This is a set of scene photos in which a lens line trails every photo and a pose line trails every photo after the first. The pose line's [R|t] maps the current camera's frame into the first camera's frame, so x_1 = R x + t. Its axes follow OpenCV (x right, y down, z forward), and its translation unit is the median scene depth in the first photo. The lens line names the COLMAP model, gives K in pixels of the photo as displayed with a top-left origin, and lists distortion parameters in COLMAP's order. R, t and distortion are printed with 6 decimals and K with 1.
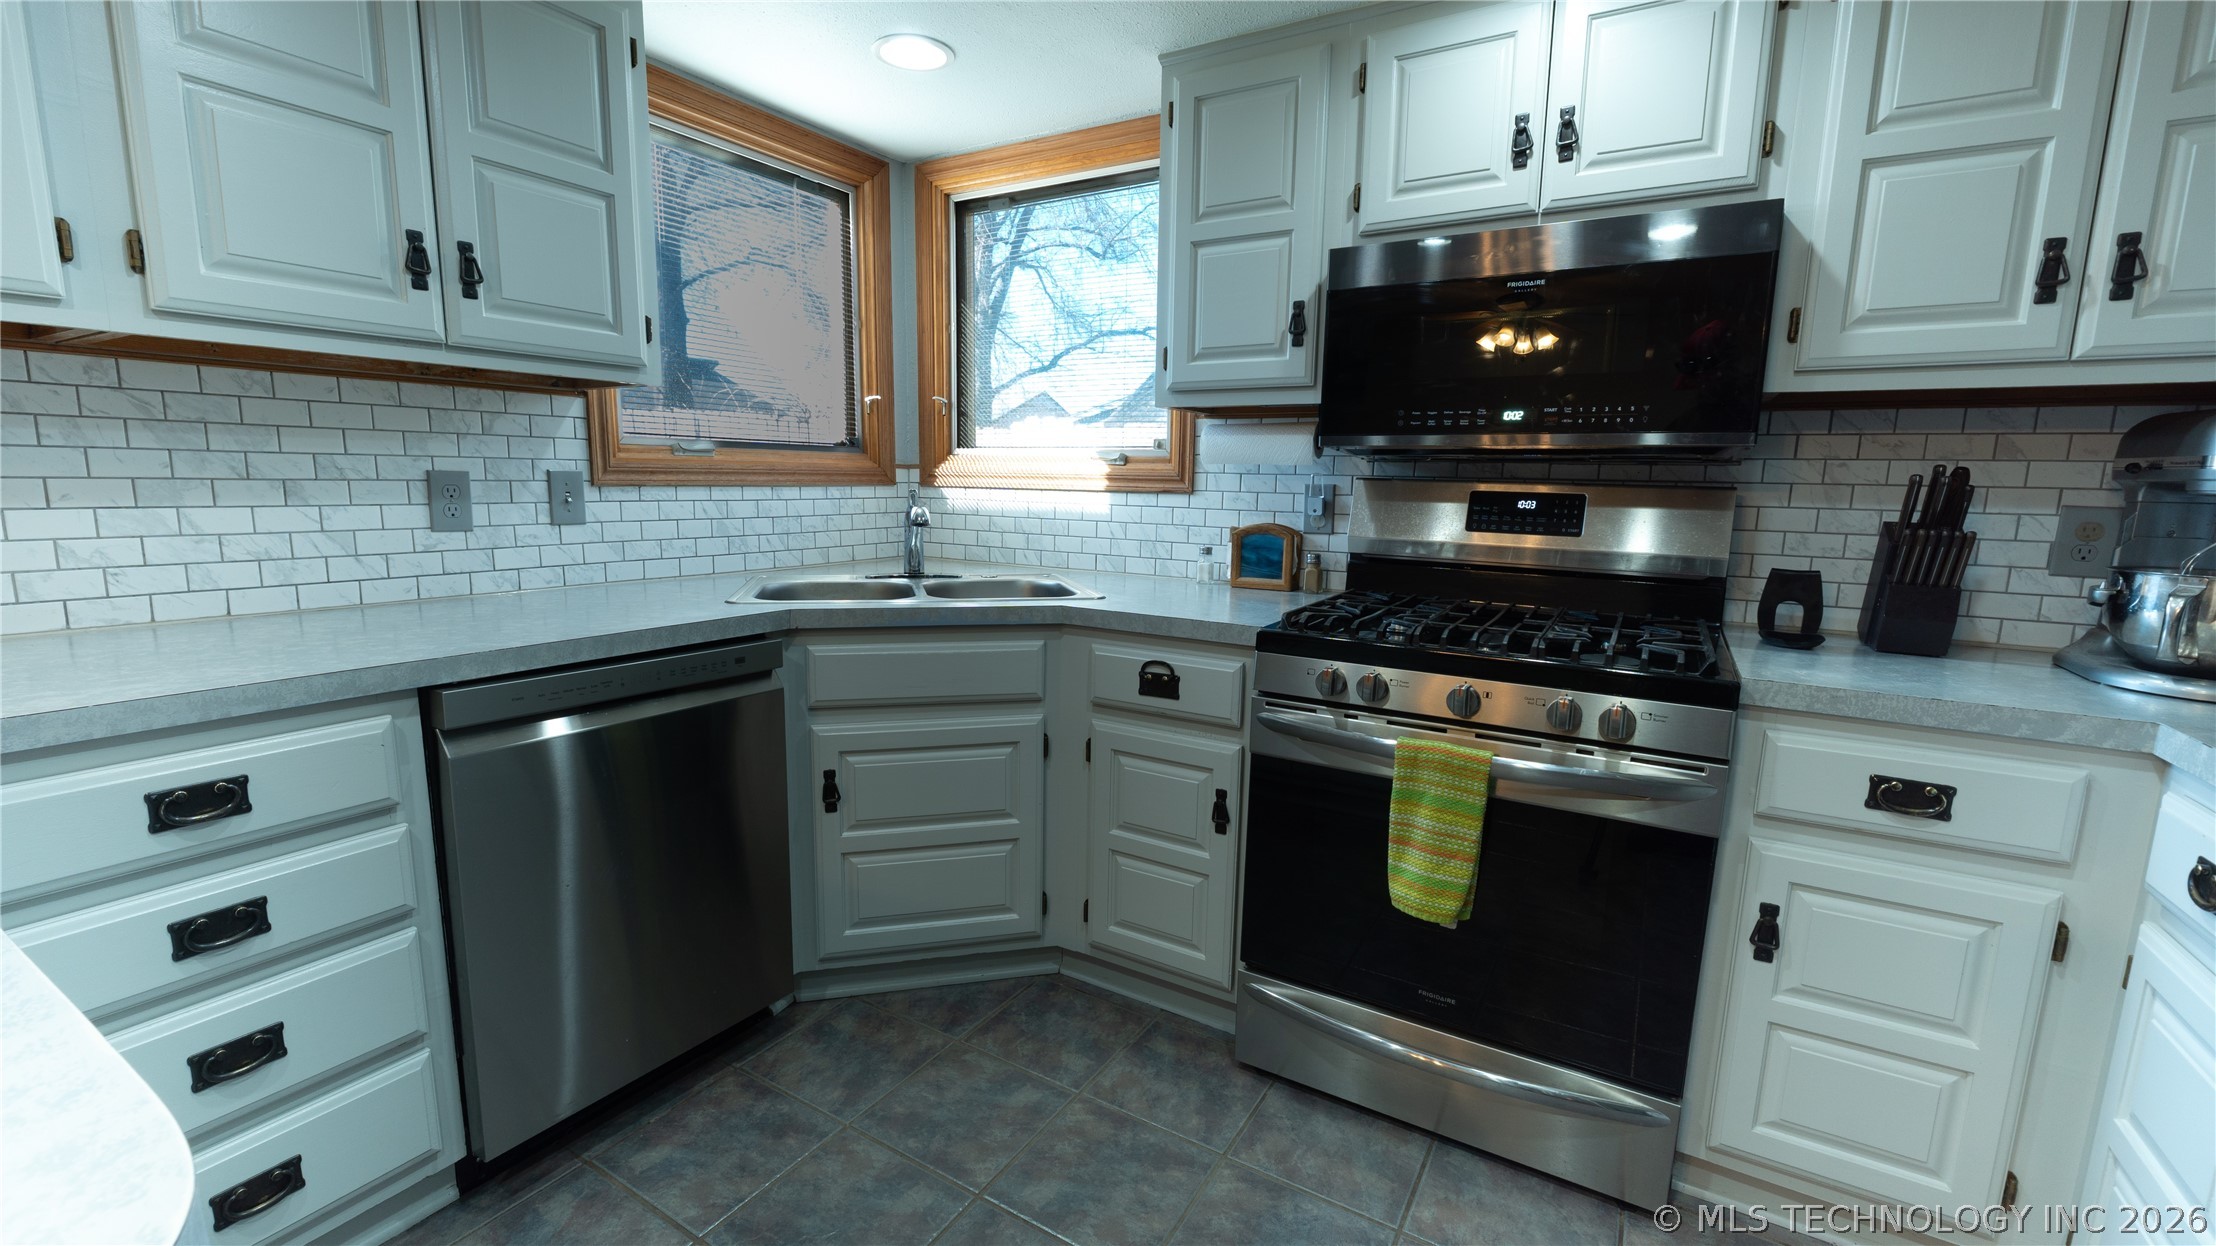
lens RADIAL K [[912.2, 0, 1110.9], [0, 912.2, 621.8], [0, 0, 1]] dist [-0.009286, 0.000277]
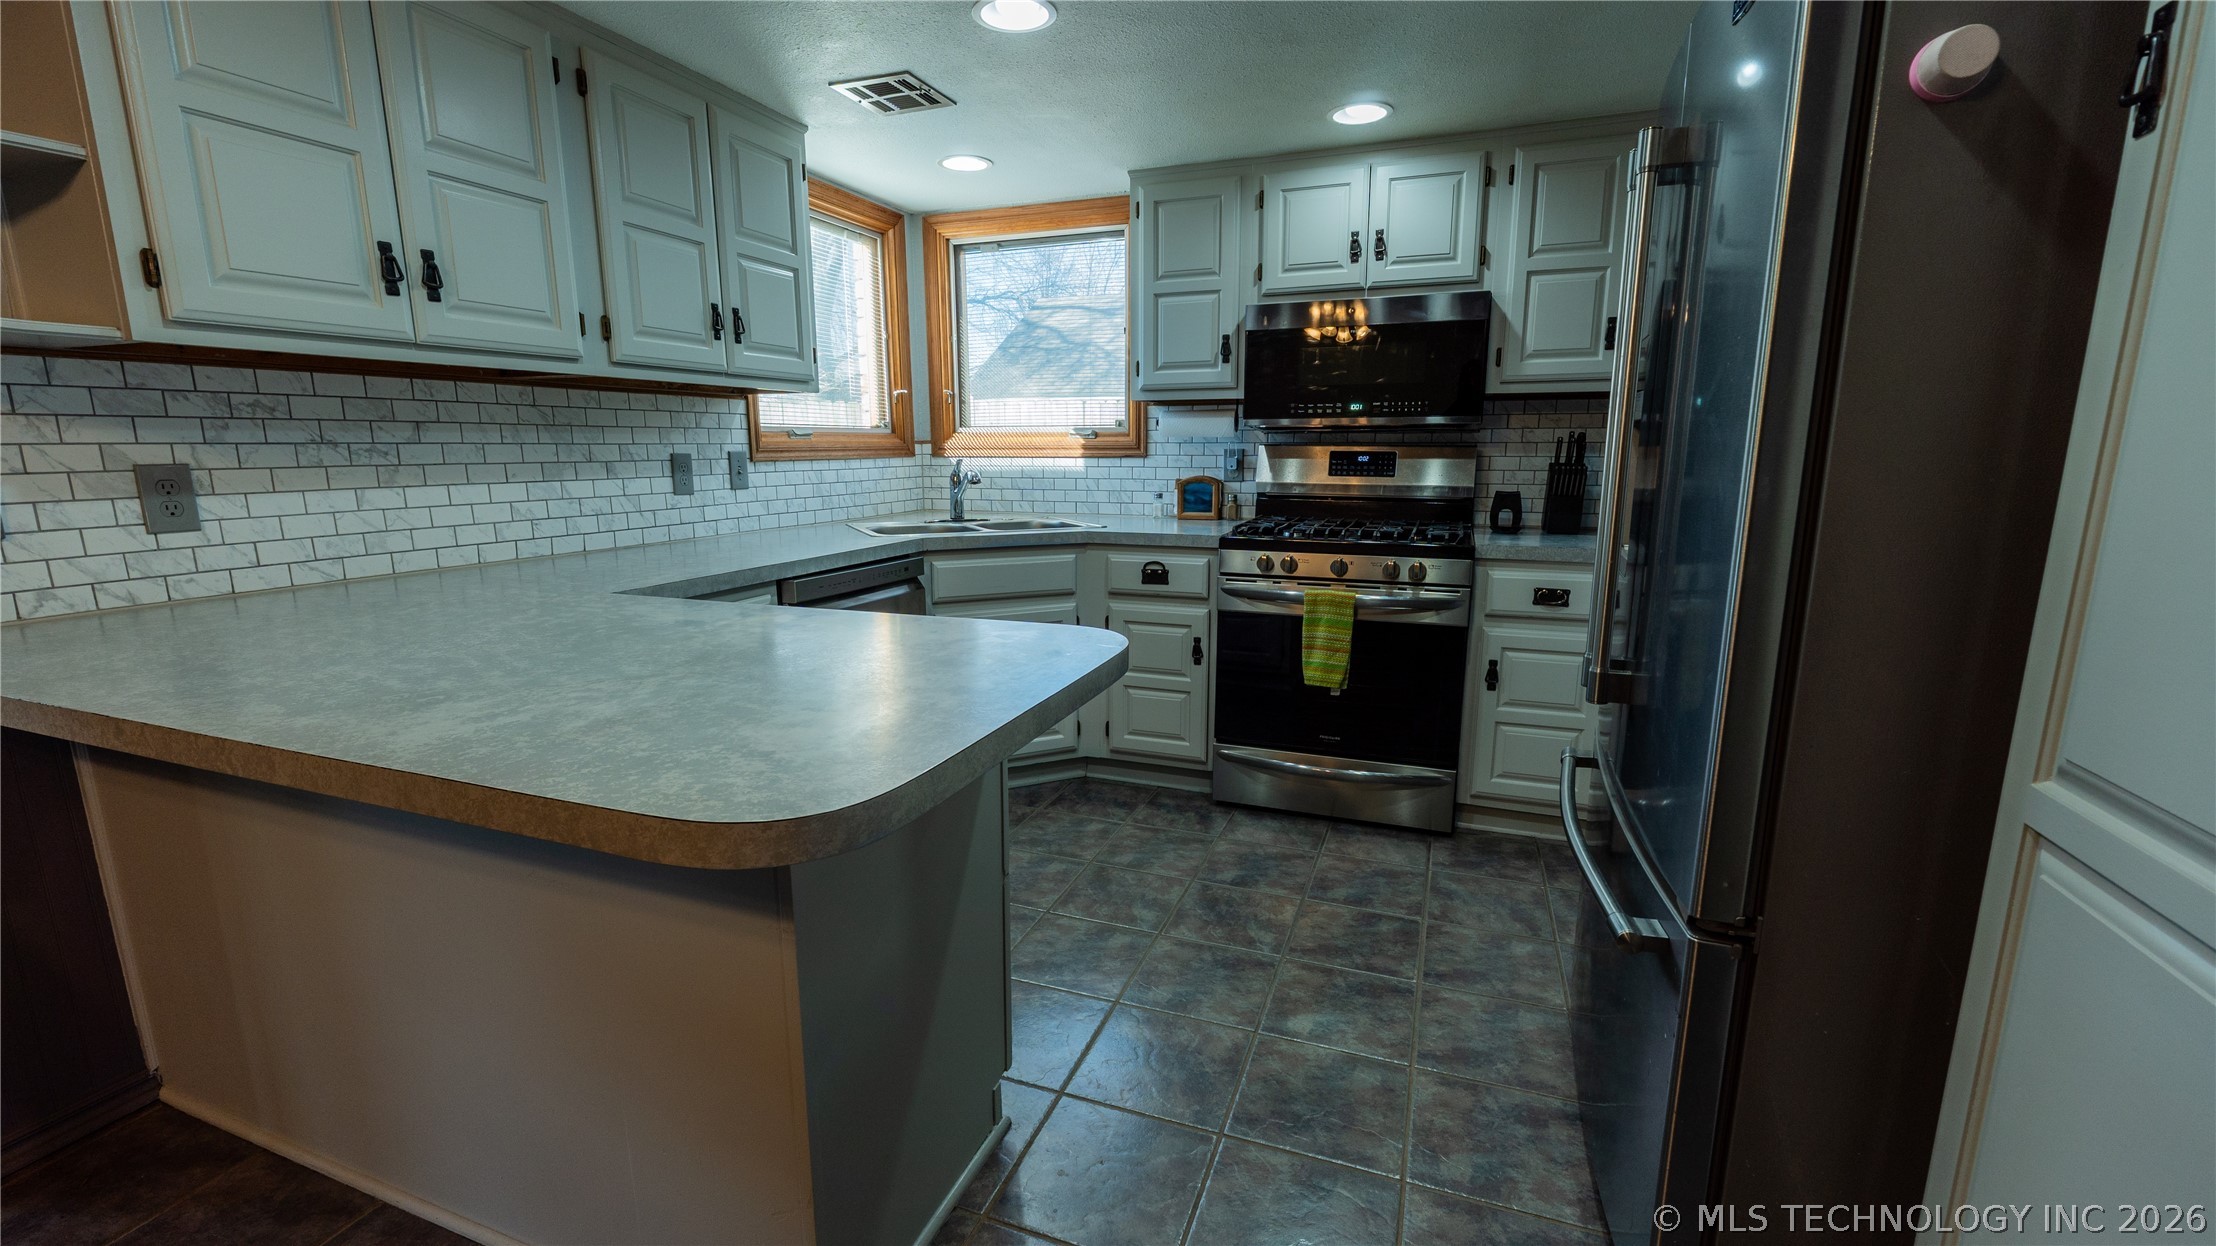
lens RADIAL K [[912.2, 0, 1109.6], [0, 912.2, 624.3], [0, 0, 1]] dist [-0.009286, 0.000277]
pose [[0.983063, -0.056428, 0.174367, -0.332949], [0.049617, 0.997834, 0.043183, 0.084983], [-0.176426, -0.033800, 0.983733, -0.614078]]
